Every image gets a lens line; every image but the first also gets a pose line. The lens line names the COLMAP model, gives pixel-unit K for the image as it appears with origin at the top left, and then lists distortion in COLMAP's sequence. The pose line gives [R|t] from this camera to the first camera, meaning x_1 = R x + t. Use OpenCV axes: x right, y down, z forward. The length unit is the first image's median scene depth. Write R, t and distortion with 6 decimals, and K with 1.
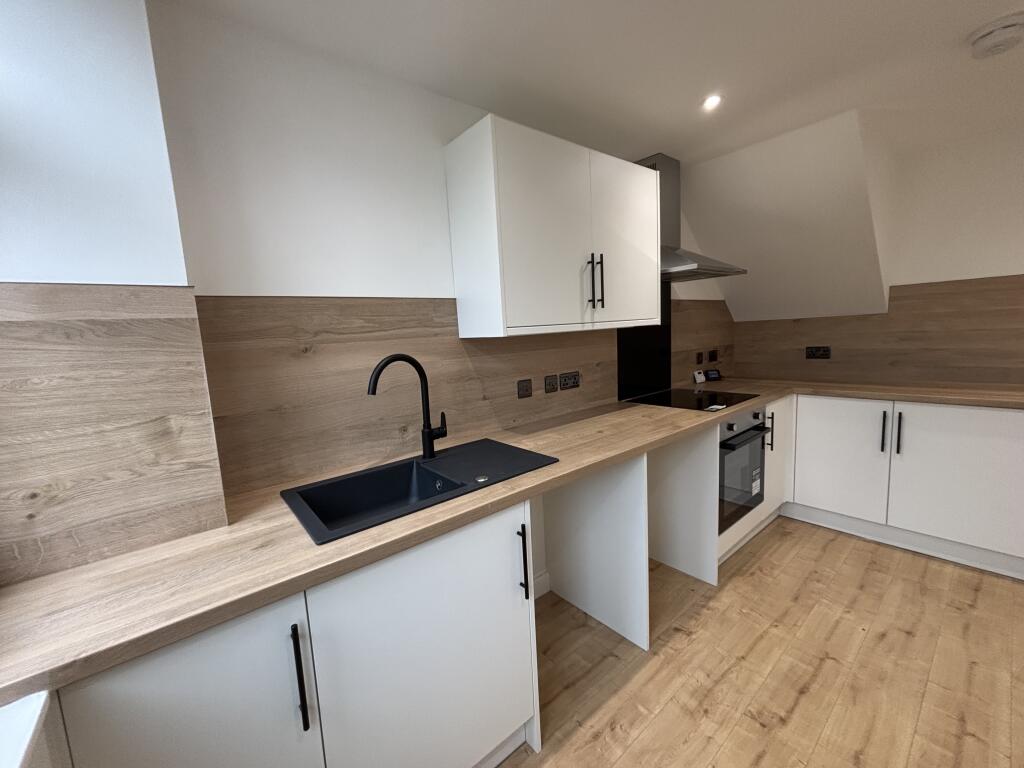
lens RADIAL K [[408.0, 0, 511.7], [0, 408.0, 380.9], [0, 0, 1]] dist [0.000754, -0.000184]
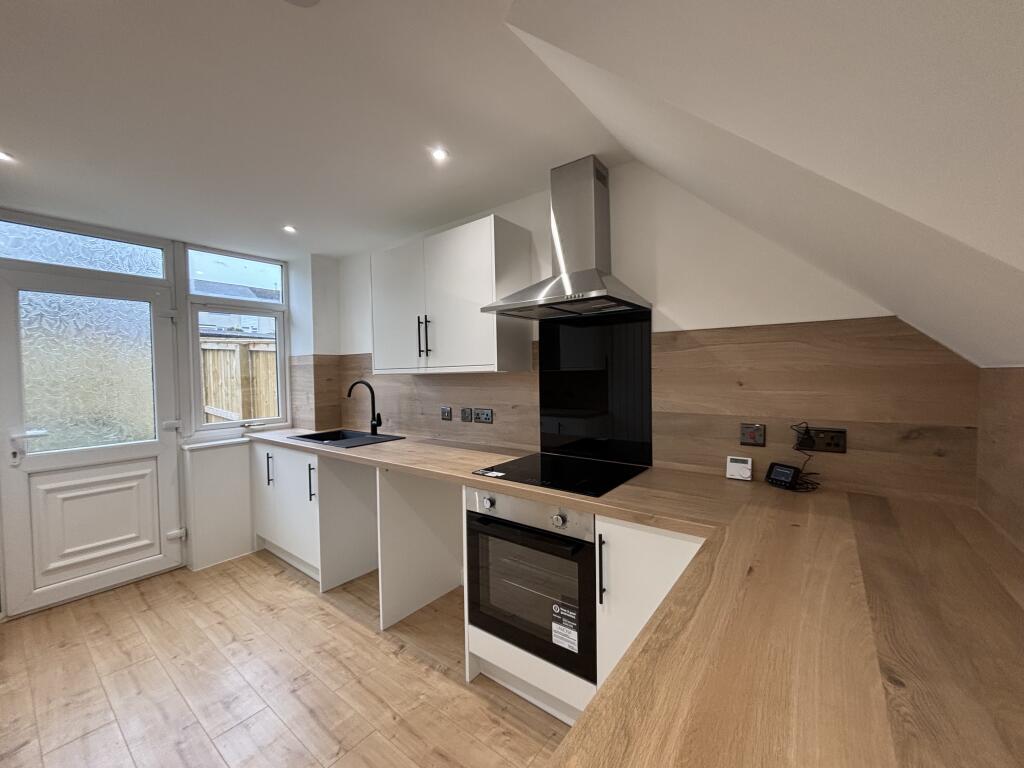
lens RADIAL K [[408.0, 0, 511.7], [0, 408.0, 380.9], [0, 0, 1]] dist [0.000754, -0.000184]
pose [[0.232021, 0.073564, -0.969925, 1.514654], [-0.111593, 0.992566, 0.048587, -0.195359], [0.966288, 0.096963, 0.238505, 0.966126]]
